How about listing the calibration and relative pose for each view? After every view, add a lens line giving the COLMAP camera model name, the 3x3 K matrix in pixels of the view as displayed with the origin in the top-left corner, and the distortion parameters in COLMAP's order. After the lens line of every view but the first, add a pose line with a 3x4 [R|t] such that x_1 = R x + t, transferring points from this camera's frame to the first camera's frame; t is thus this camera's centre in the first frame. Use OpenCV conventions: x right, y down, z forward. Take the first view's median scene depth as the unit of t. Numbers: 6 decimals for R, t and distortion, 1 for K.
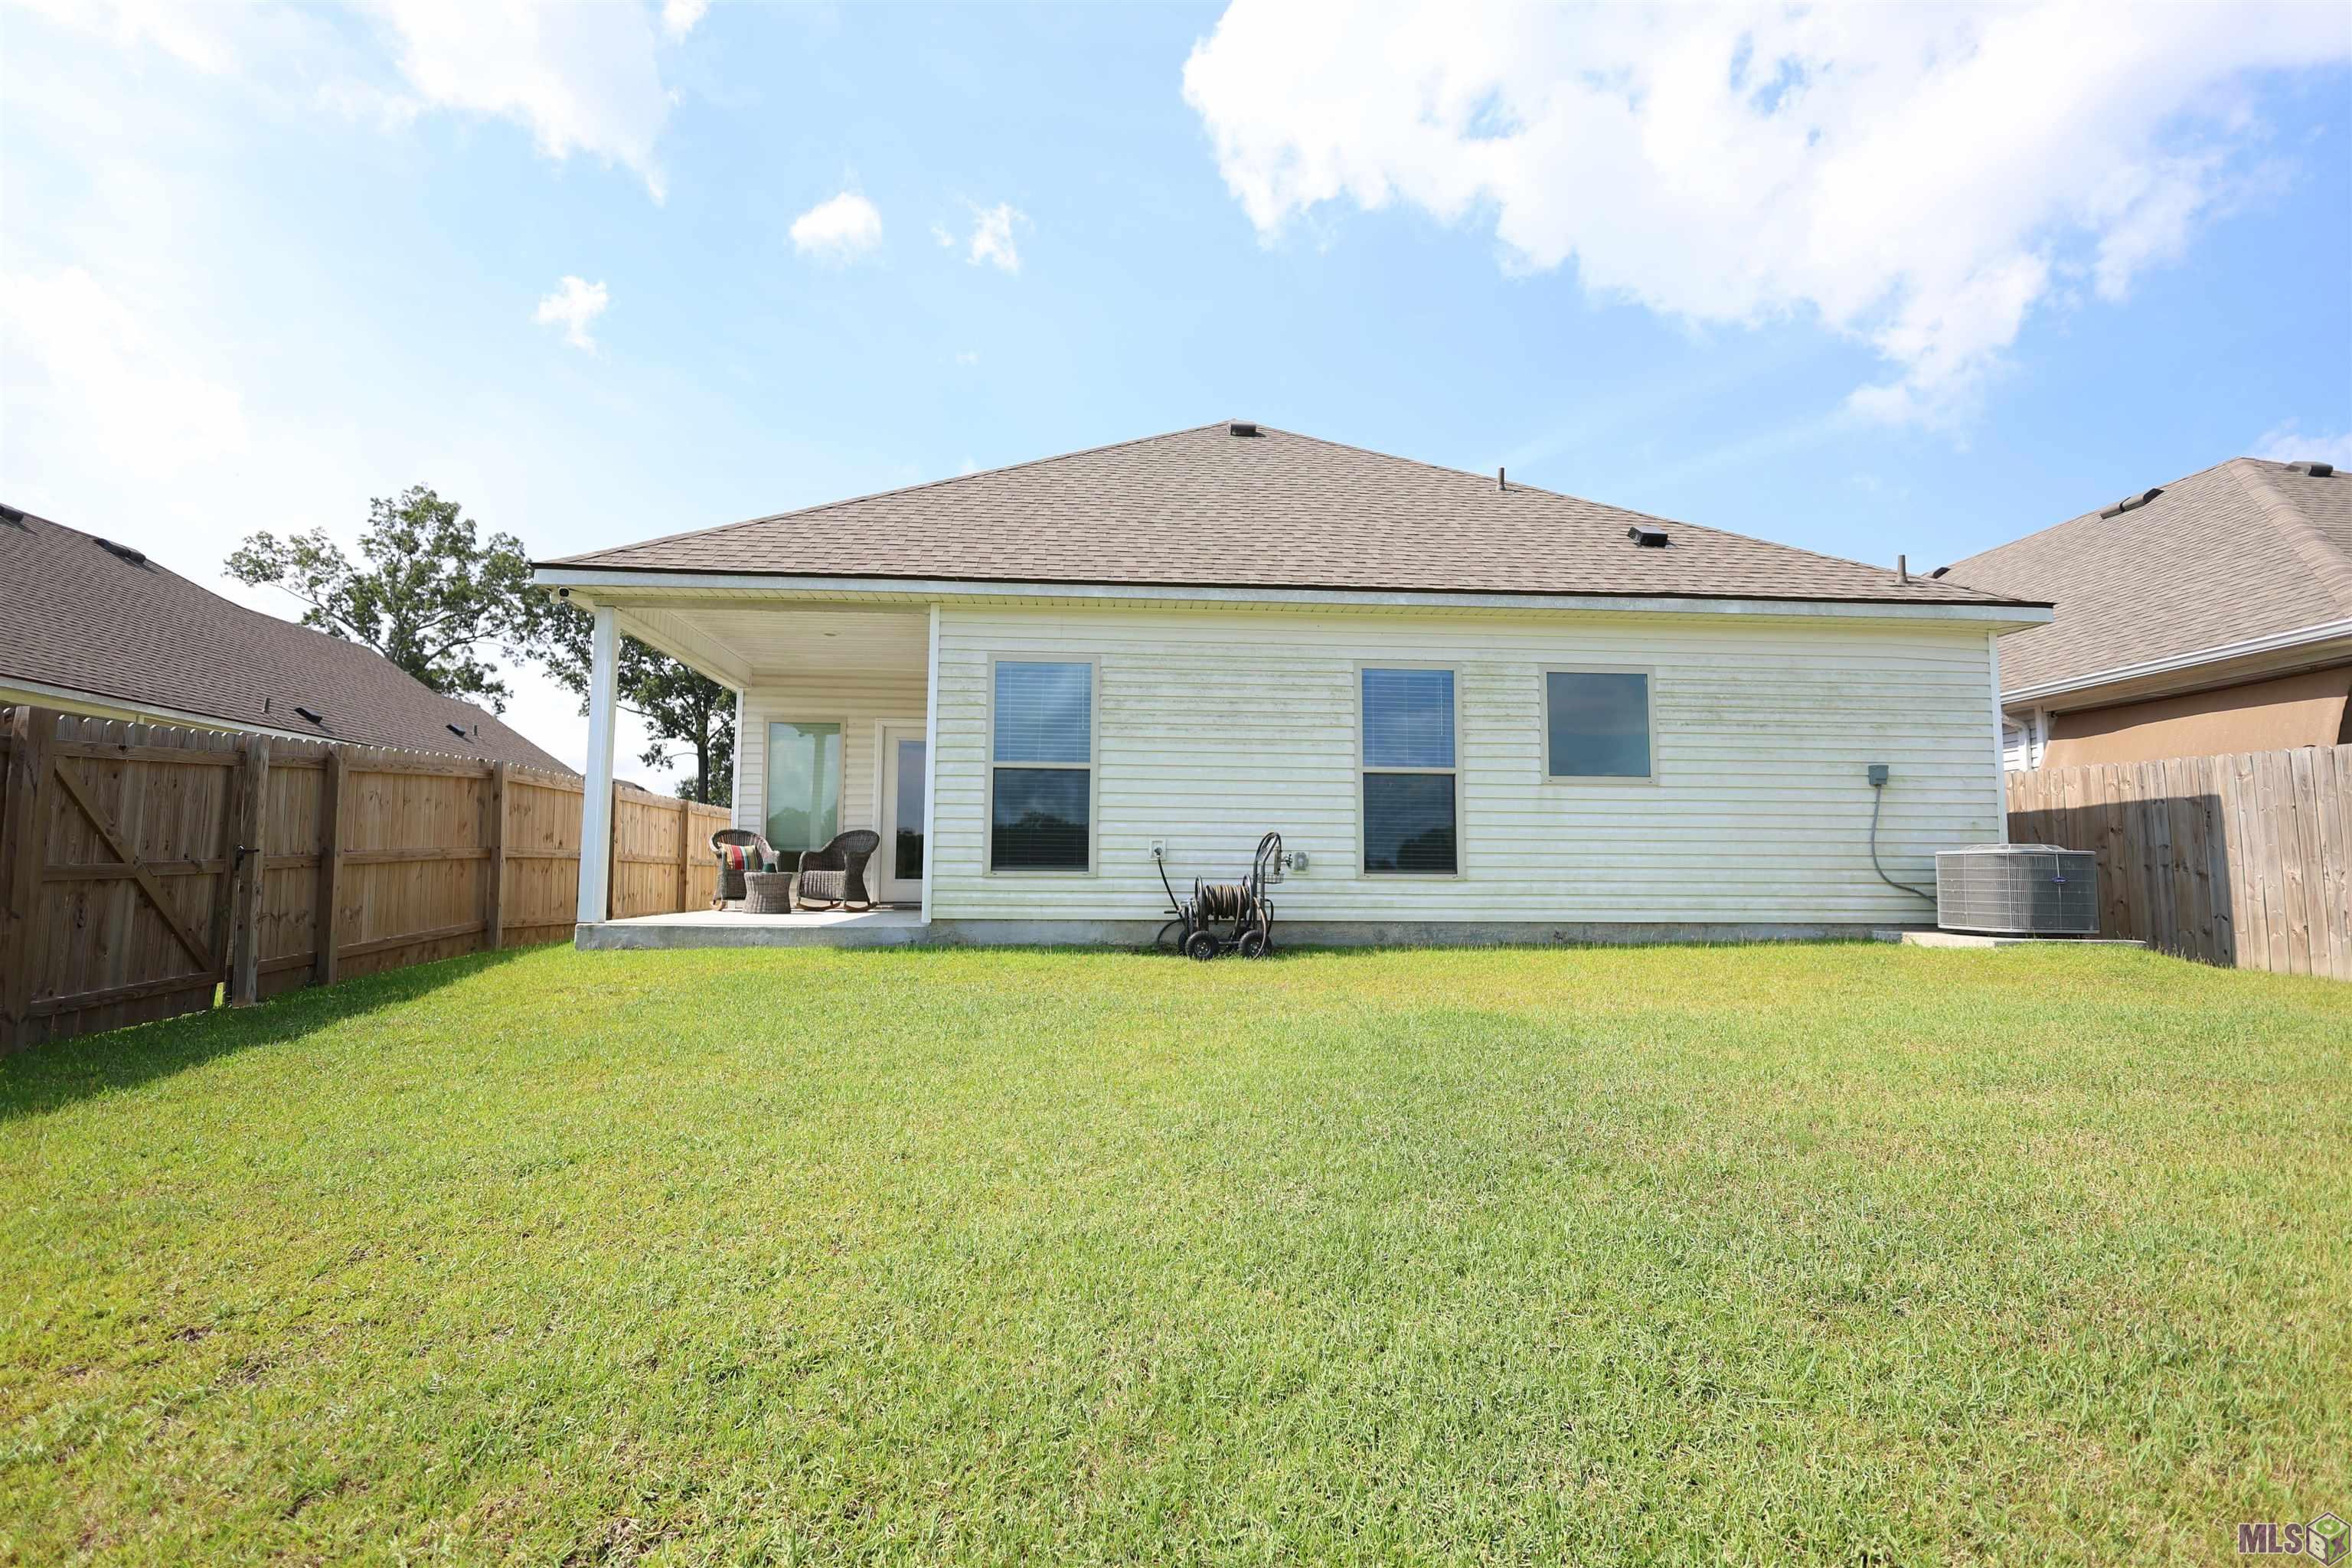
lens RADIAL K [[1080.8, 0, 1176.0], [0, 1080.8, 784.0], [0, 0, 1]] dist [0.001208, 0.000492]
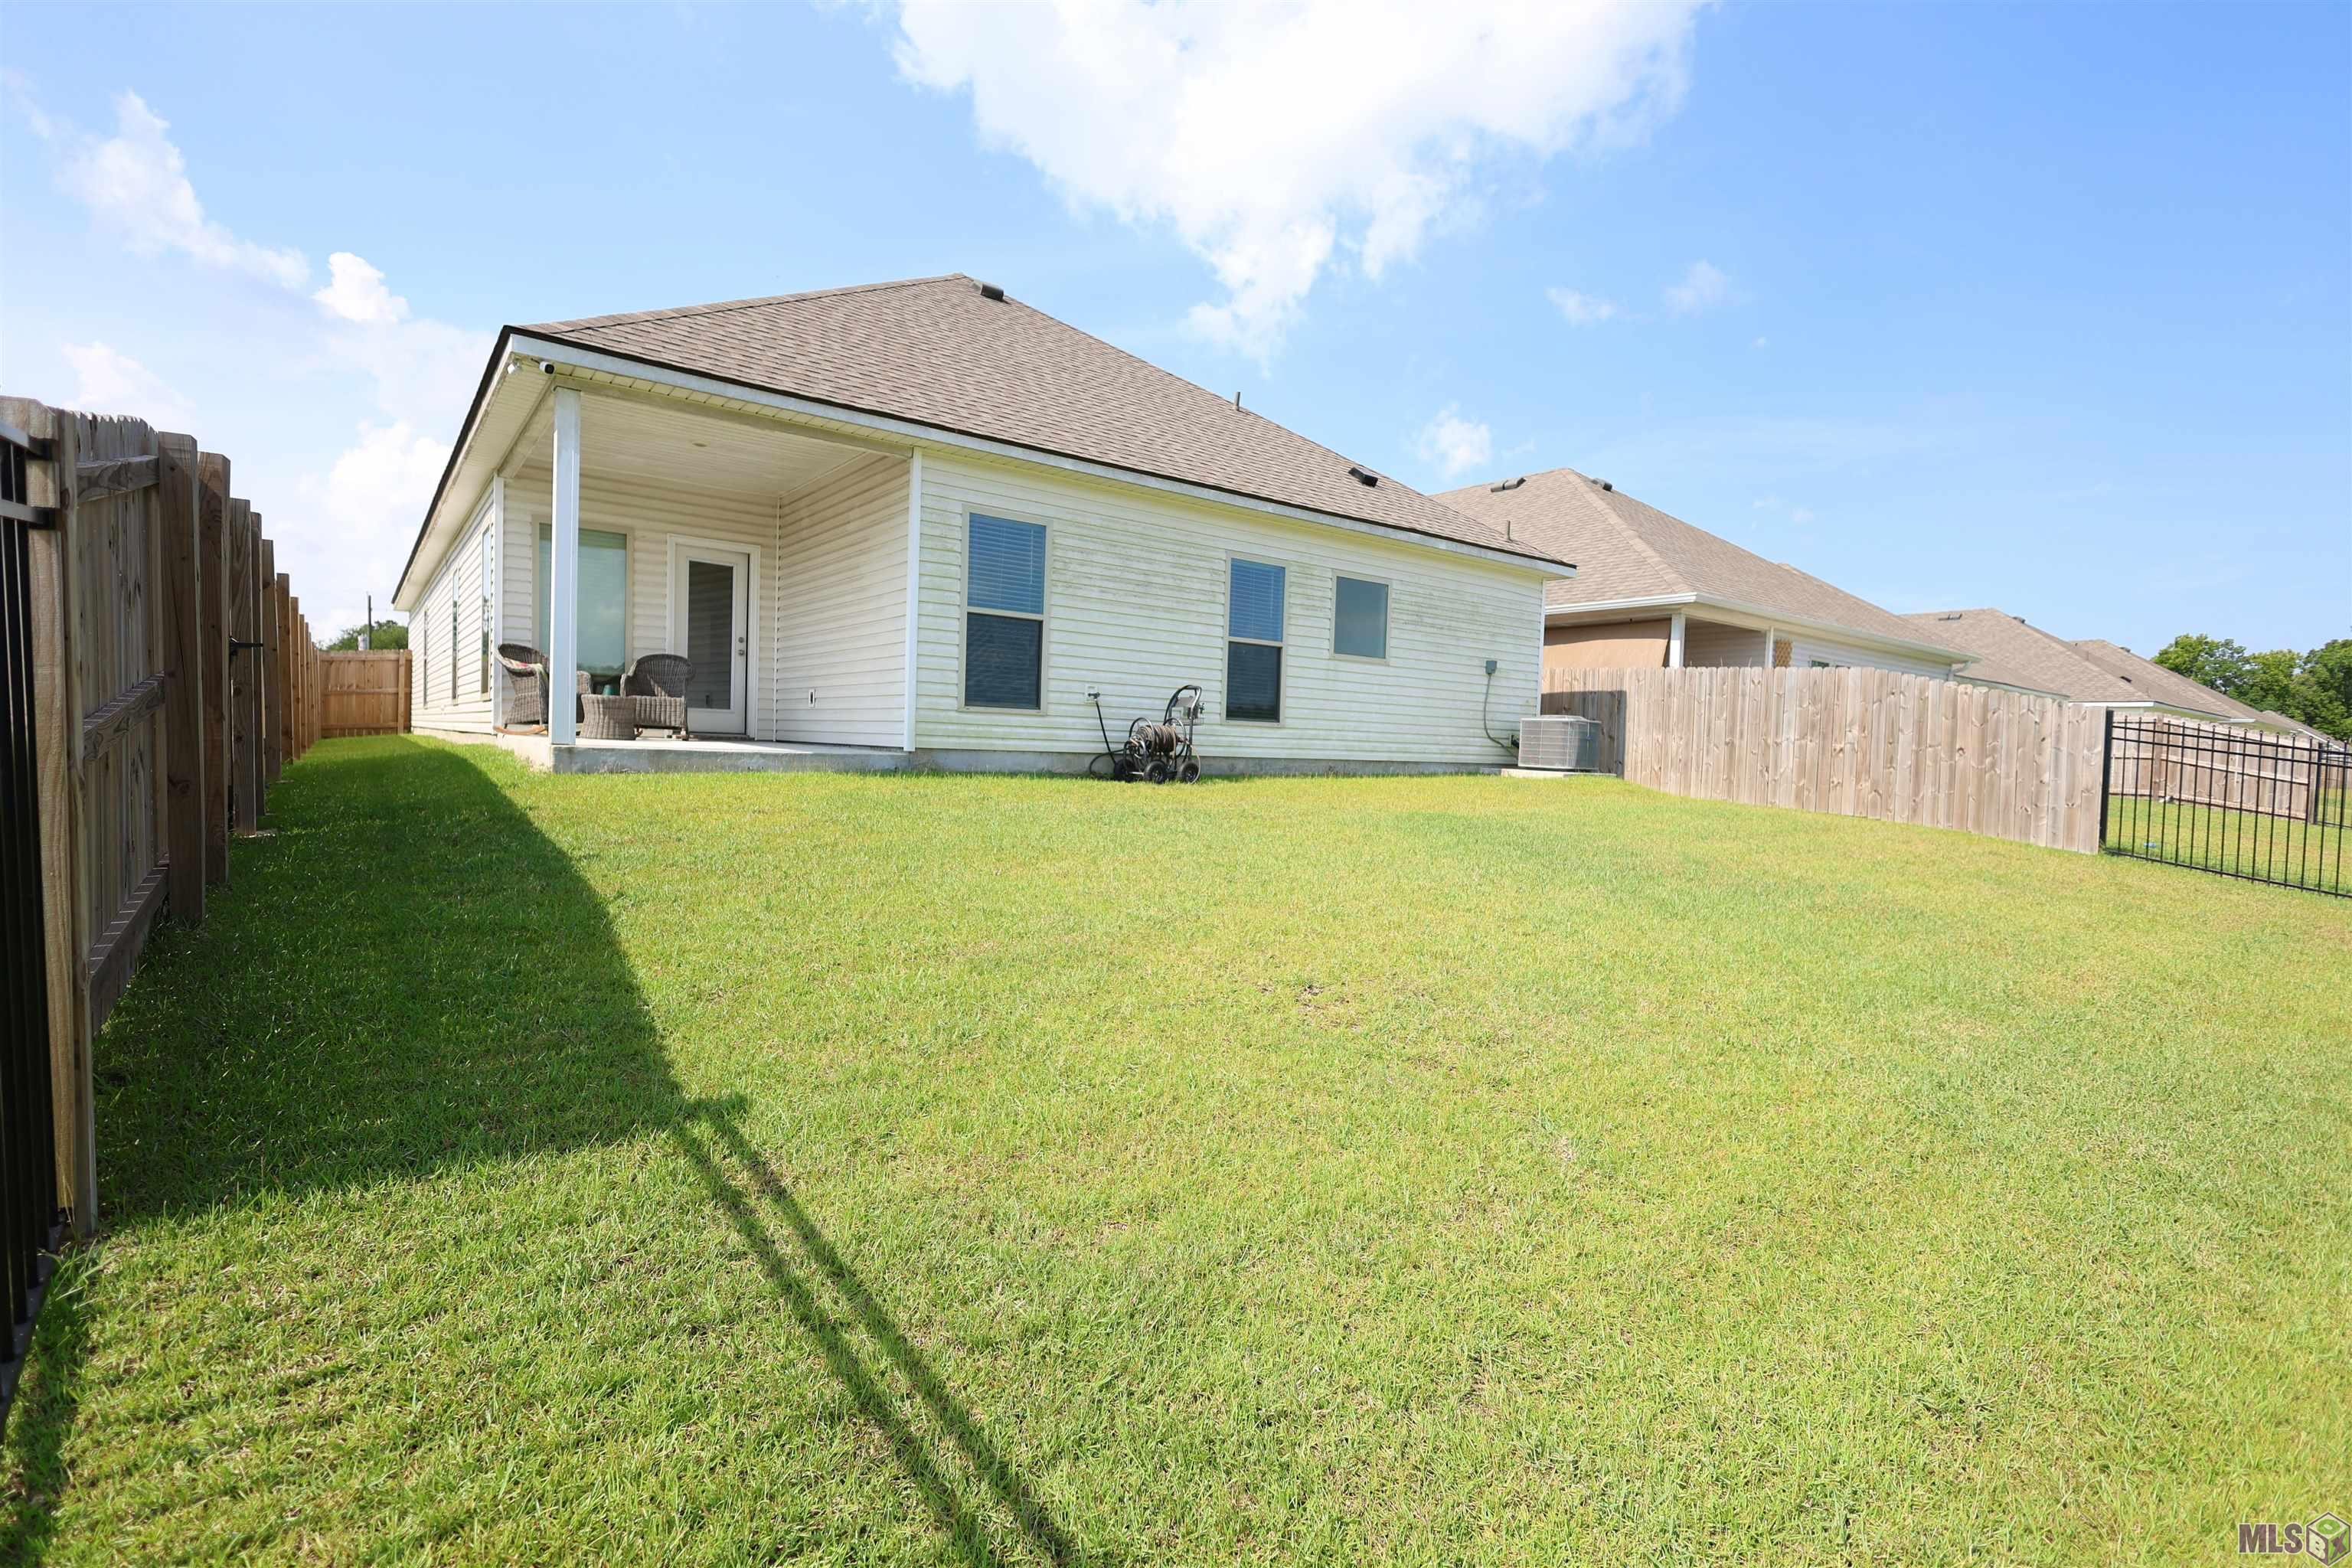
lens RADIAL K [[1080.8, 0, 1176.0], [0, 1080.8, 784.0], [0, 0, 1]] dist [0.001208, 0.000492]
pose [[0.834538, 0.001686, 0.550948, -0.575152], [-0.079405, 0.989923, 0.117247, 0.011740], [-0.545199, -0.141595, 0.826262, -0.044655]]
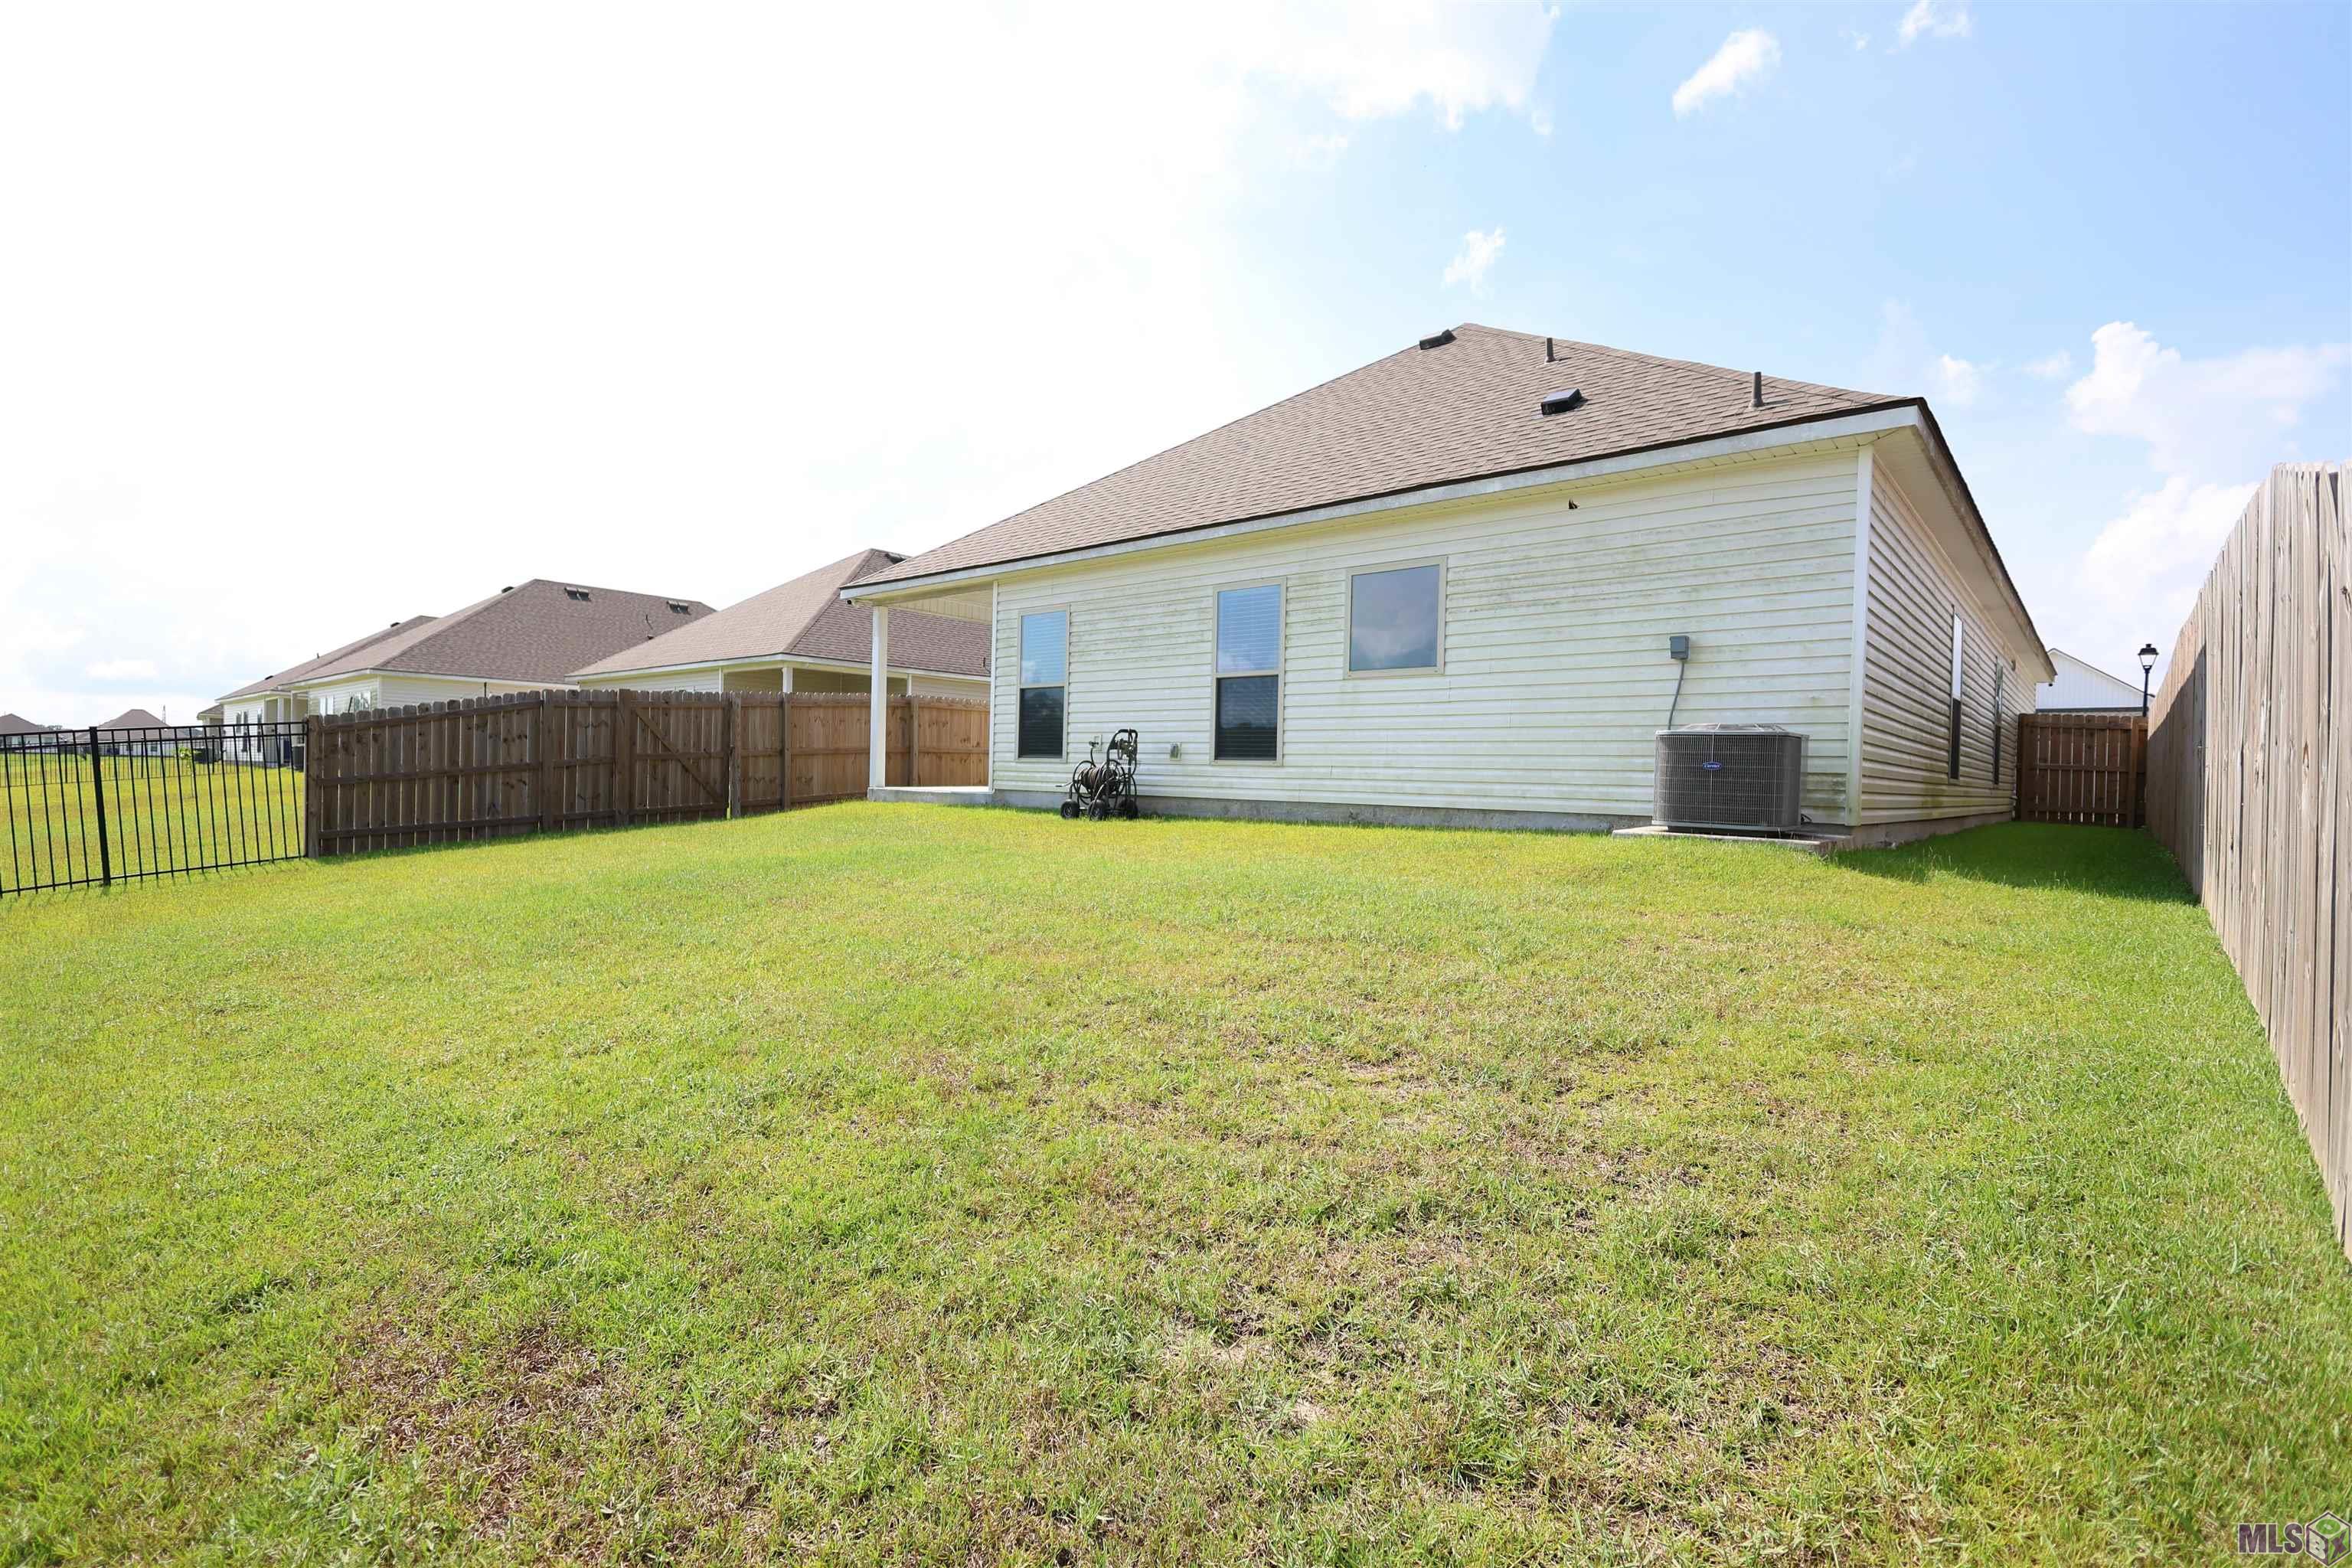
lens RADIAL K [[1067.2, 0, 1176.8], [0, 1067.2, 772.4], [0, 0, 1]] dist [-0.000142, 0.000040]
pose [[0.704488, 0.009320, -0.709655, 0.991163], [0.050513, 0.996719, 0.063235, 0.017471], [0.707916, -0.080396, 0.701706, 0.108836]]
